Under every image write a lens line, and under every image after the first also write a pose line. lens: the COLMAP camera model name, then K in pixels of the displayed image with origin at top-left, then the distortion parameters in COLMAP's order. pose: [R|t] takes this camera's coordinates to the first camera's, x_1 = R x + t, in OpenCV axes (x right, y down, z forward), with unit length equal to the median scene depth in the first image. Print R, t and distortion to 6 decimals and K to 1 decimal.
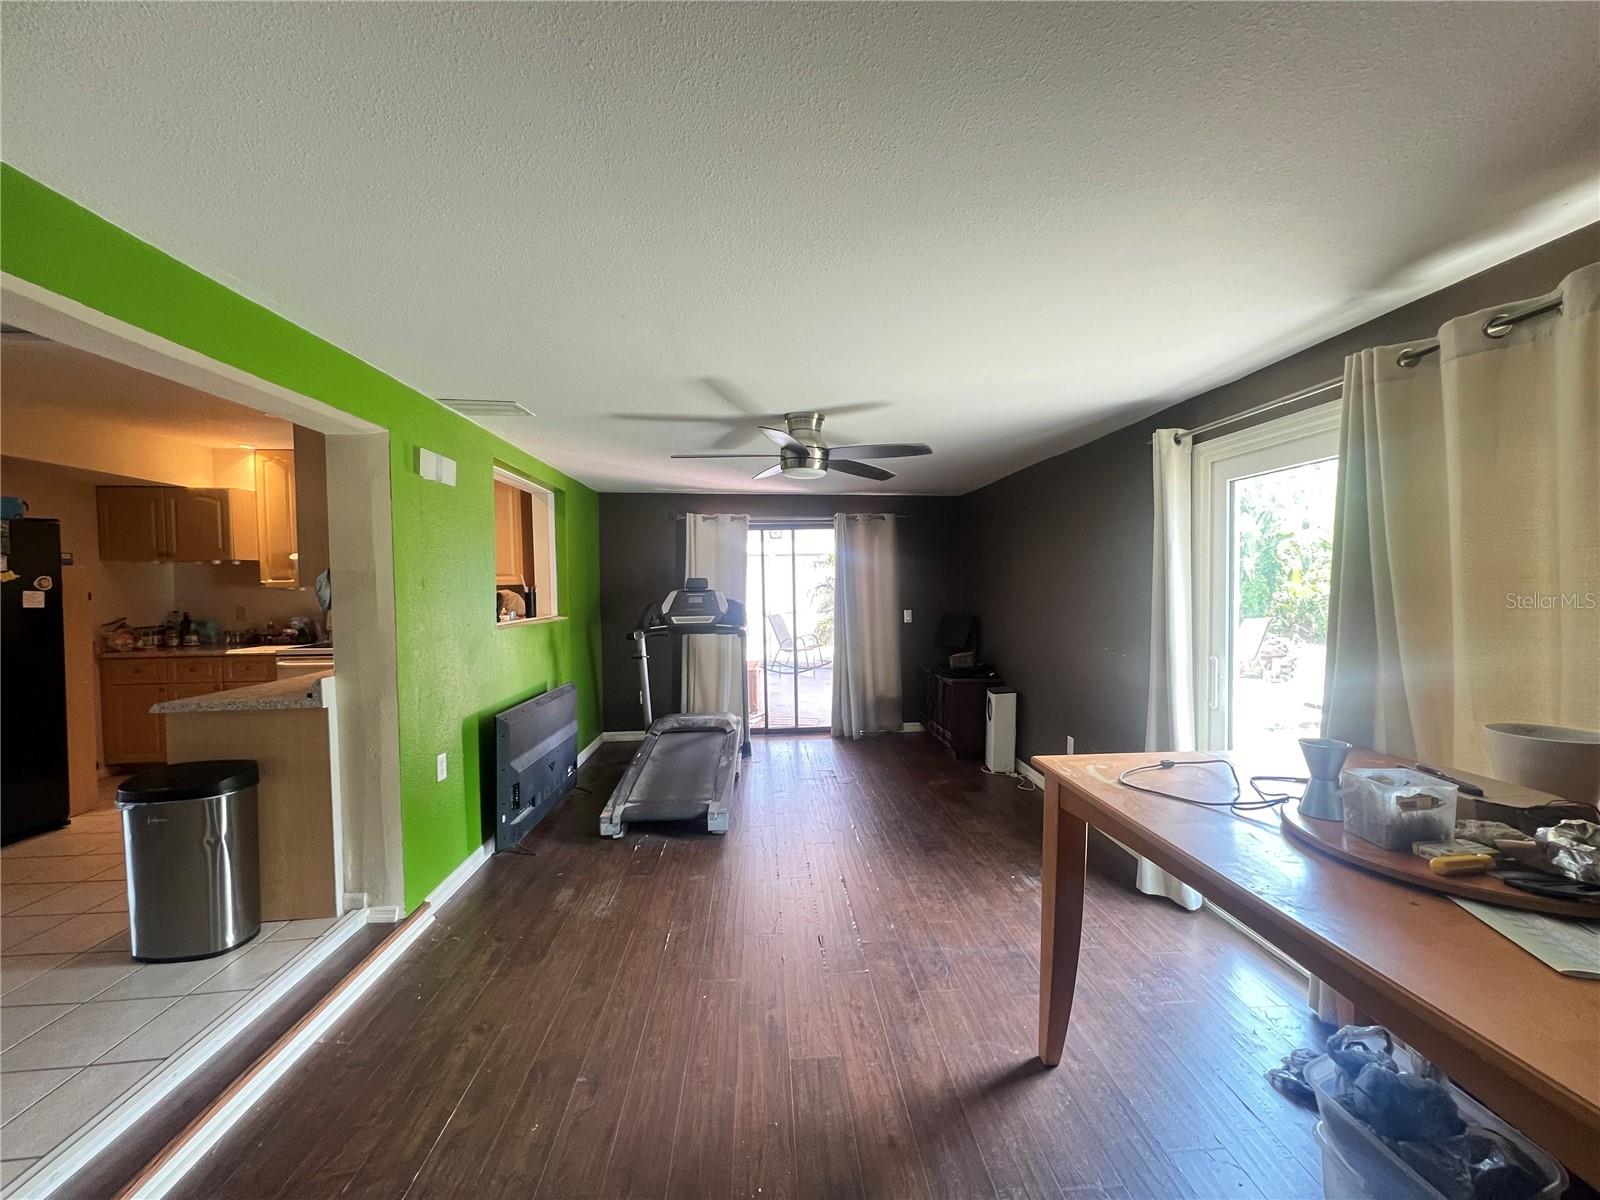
lens RADIAL K [[638.2, 0, 800.0], [0, 638.2, 600.0], [0, 0, 1]] dist [0.001865, 0.000216]
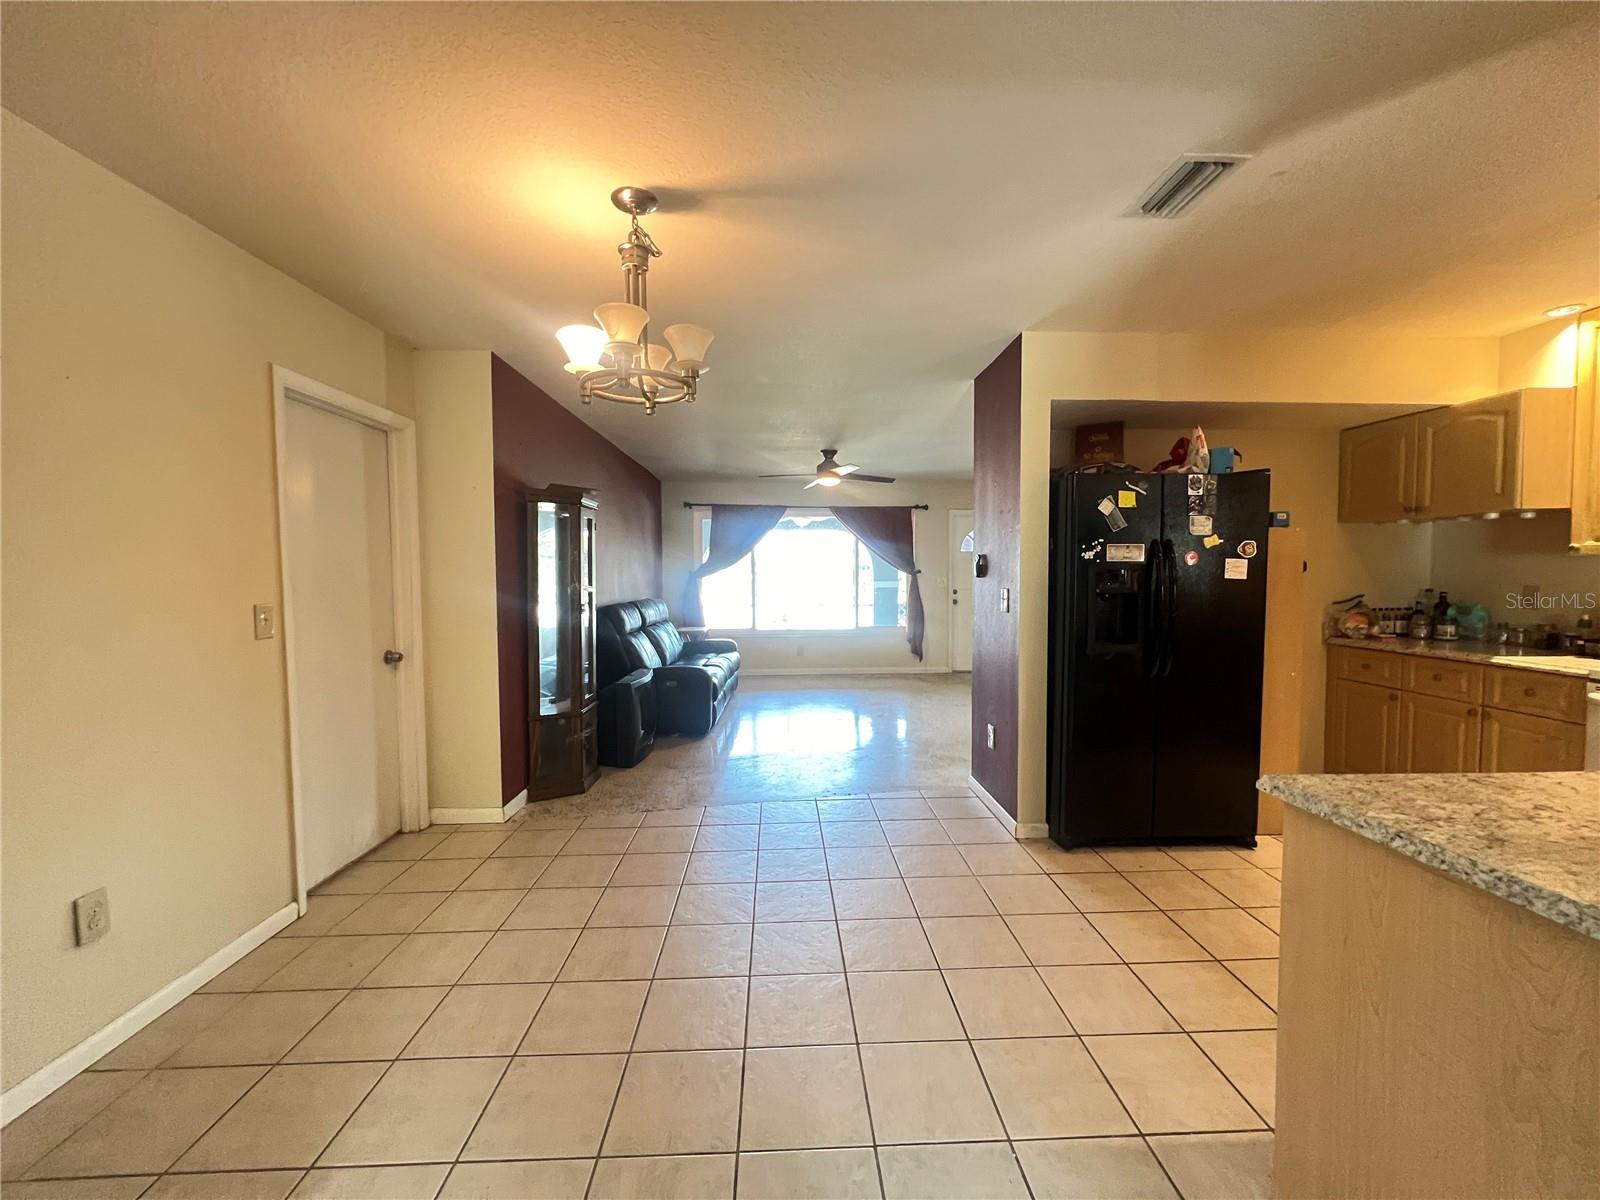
lens RADIAL K [[635.6, 0, 803.0], [0, 635.6, 599.7], [0, 0, 1]] dist [-0.001642, 0.000096]
pose [[-0.024634, 0.061435, -0.997807, -0.255816], [-0.021214, 0.997853, 0.061962, -0.000156], [0.999471, 0.022694, -0.023278, 0.326189]]
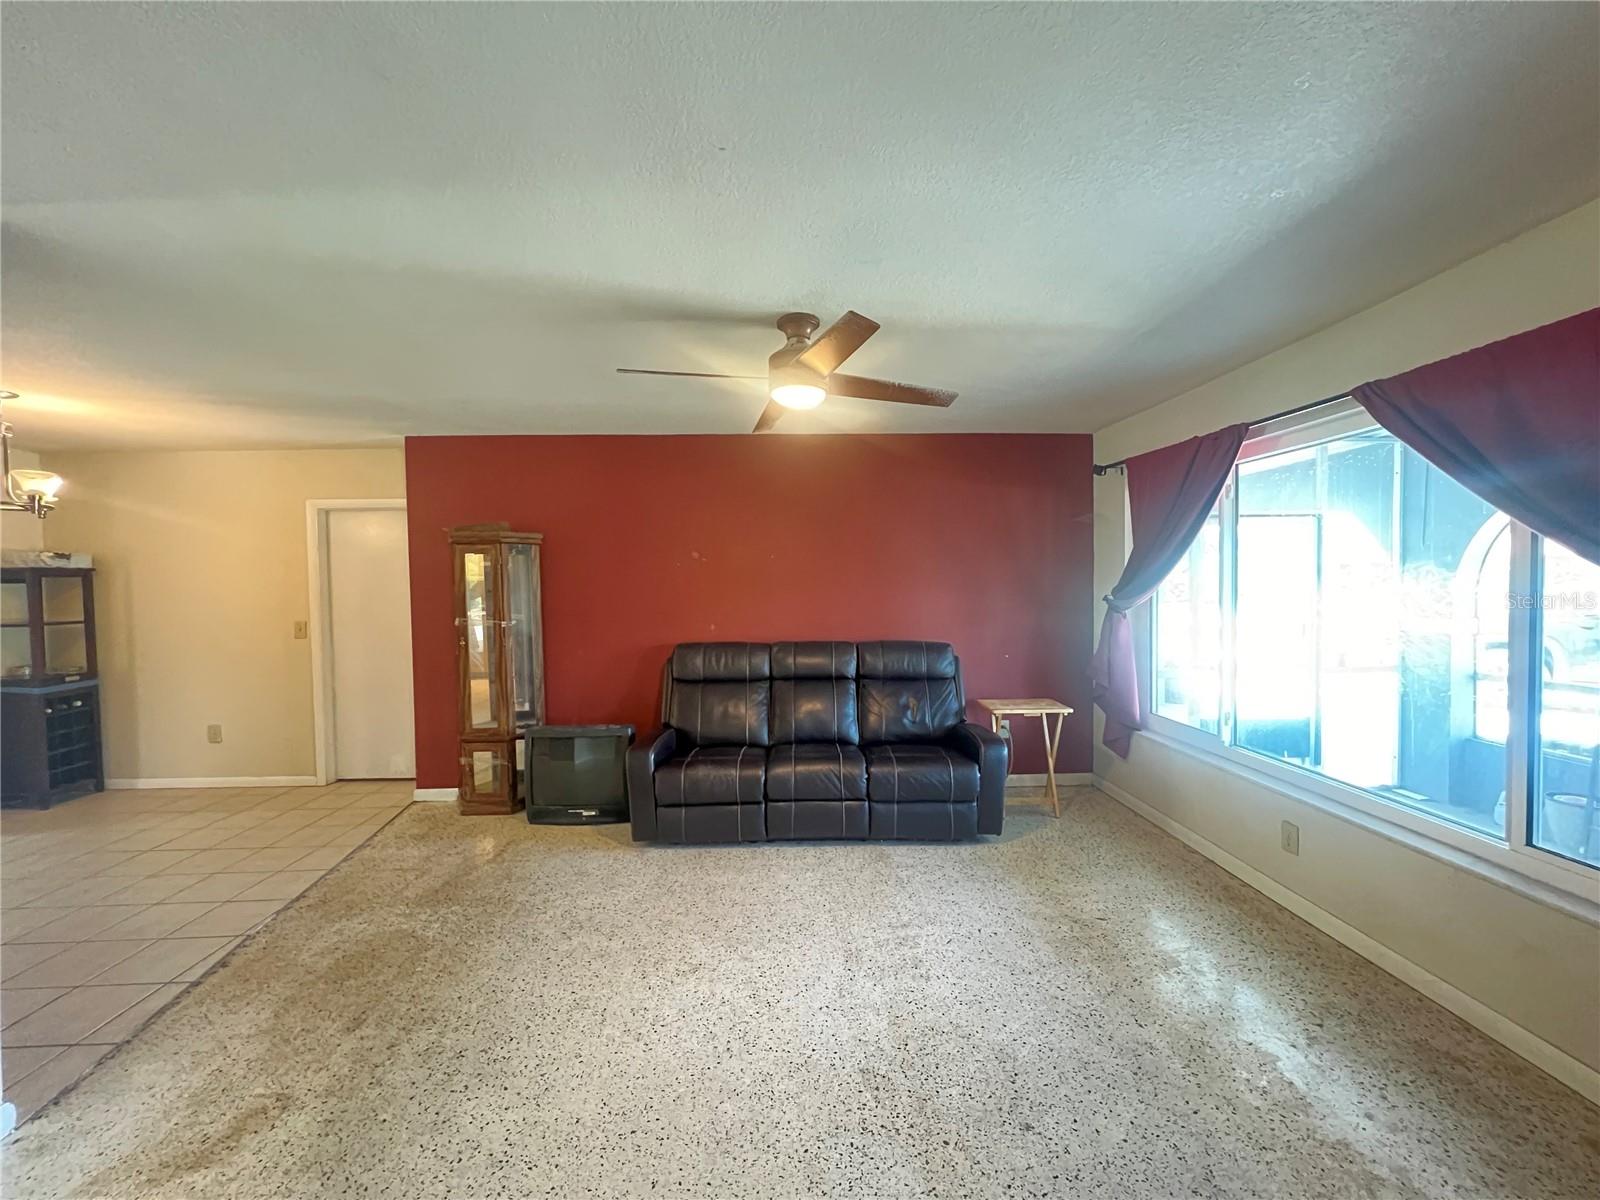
lens RADIAL K [[634.8, 0, 803.8], [0, 634.8, 598.7], [0, 0, 1]] dist [-0.000504, 0.000290]
pose [[-0.999205, 0.029850, 0.026409, -1.479230], [0.031216, 0.998110, 0.052931, -0.019414], [-0.024780, 0.053713, -0.998249, 0.837582]]
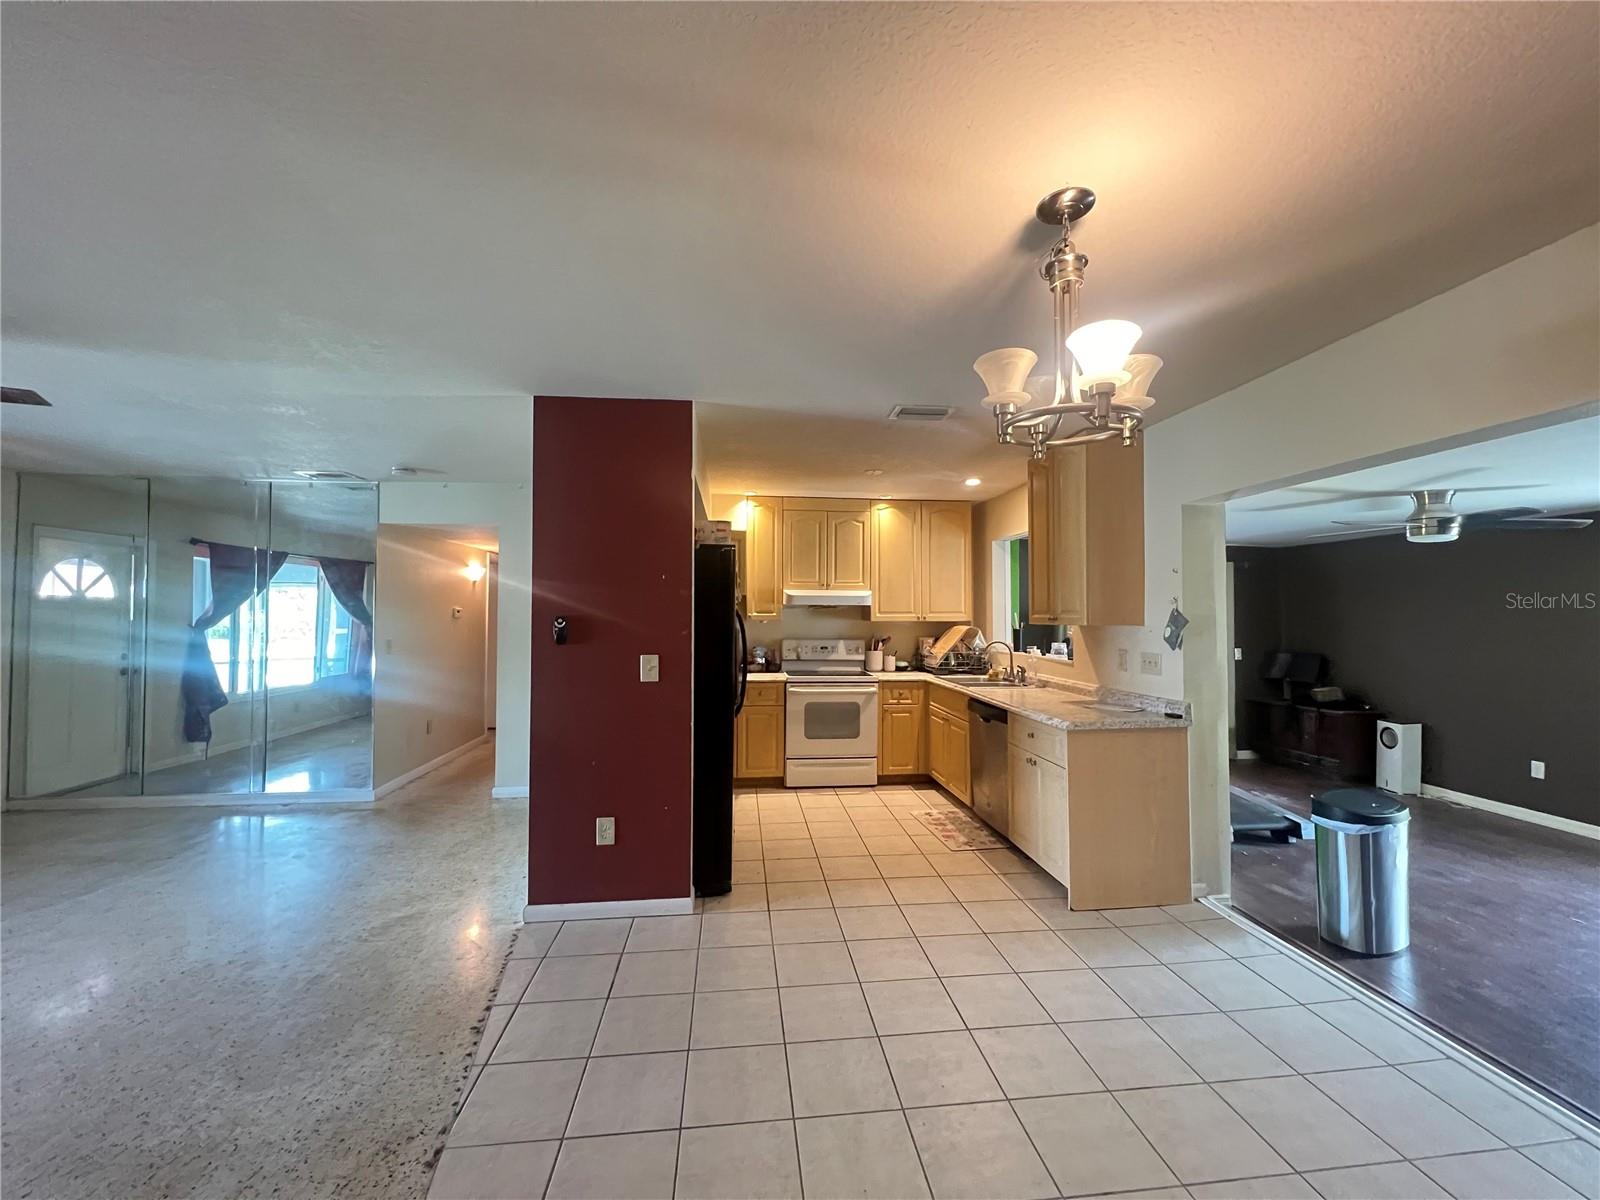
lens RADIAL K [[638.2, 0, 806.5], [0, 638.2, 598.8], [0, 0, 1]] dist [0.000200, 0.000065]
pose [[0.998831, 0.018680, 0.044594, -0.799691], [-0.016333, 0.998491, -0.052429, 0.000197], [-0.045506, 0.051639, 0.997628, -0.100618]]
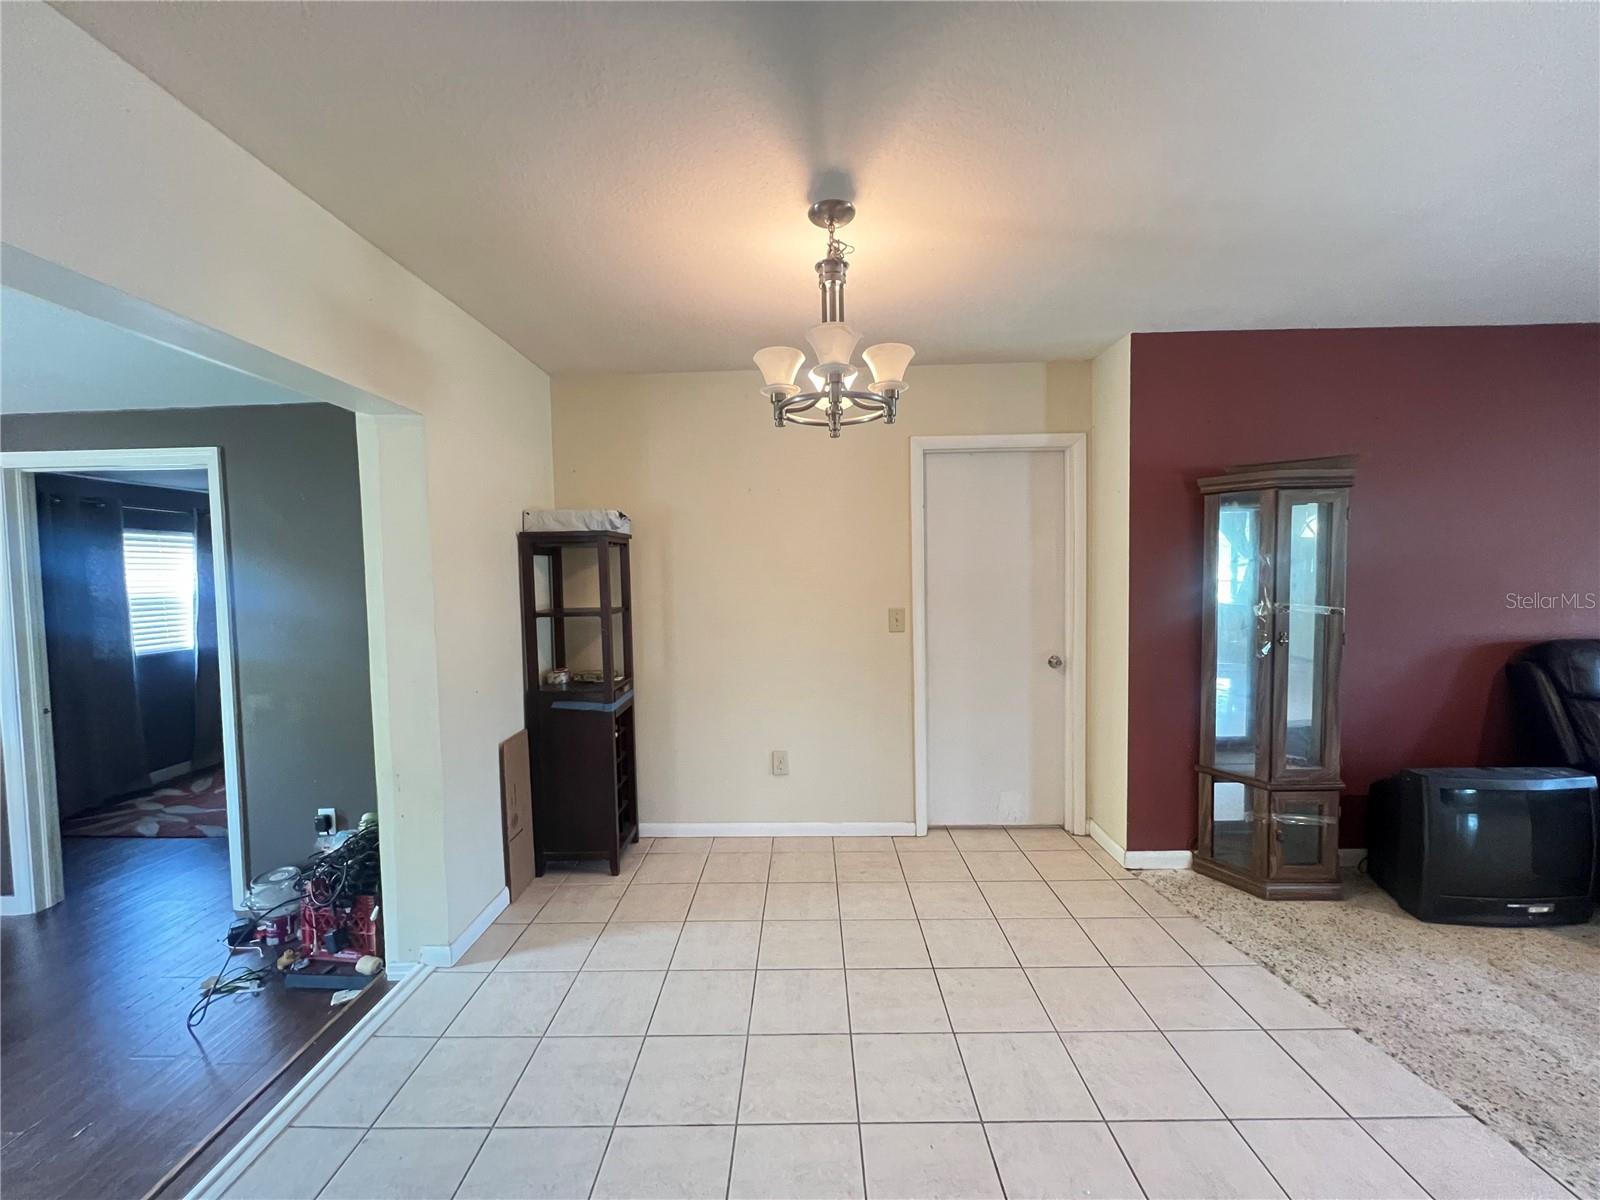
lens RADIAL K [[634.8, 0, 803.8], [0, 634.8, 598.7], [0, 0, 1]] dist [-0.000504, 0.000290]
pose [[-0.996996, 0.030319, 0.071266, -0.660076], [0.035387, 0.996851, 0.070960, -0.020502], [-0.068890, 0.073269, -0.994930, 0.595051]]
